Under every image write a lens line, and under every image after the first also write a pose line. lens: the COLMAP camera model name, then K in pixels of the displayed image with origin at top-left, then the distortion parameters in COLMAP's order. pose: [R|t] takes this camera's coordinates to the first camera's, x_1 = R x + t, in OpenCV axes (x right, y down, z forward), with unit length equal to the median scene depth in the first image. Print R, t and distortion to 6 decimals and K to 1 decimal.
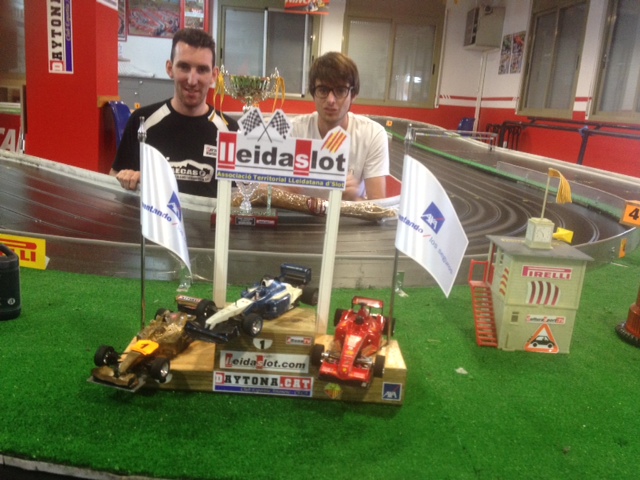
lens RADIAL K [[604.2, 0, 320.0], [0, 604.2, 240.0], [0, 0, 1]] dist [0.164090, -0.395811]
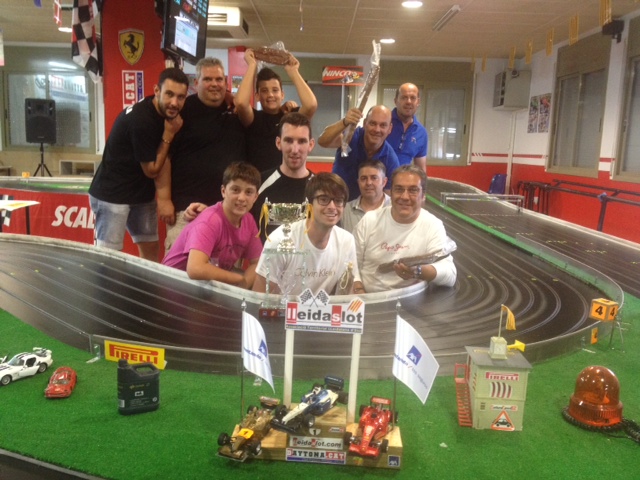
lens RADIAL K [[604.2, 0, 320.0], [0, 604.2, 240.0], [0, 0, 1]] dist [0.164090, -0.395811]
pose [[0.997459, -0.024211, -0.067004, 0.041055], [0.019210, 0.997051, -0.074305, -0.208724], [0.068605, 0.072829, 0.994982, -0.647509]]
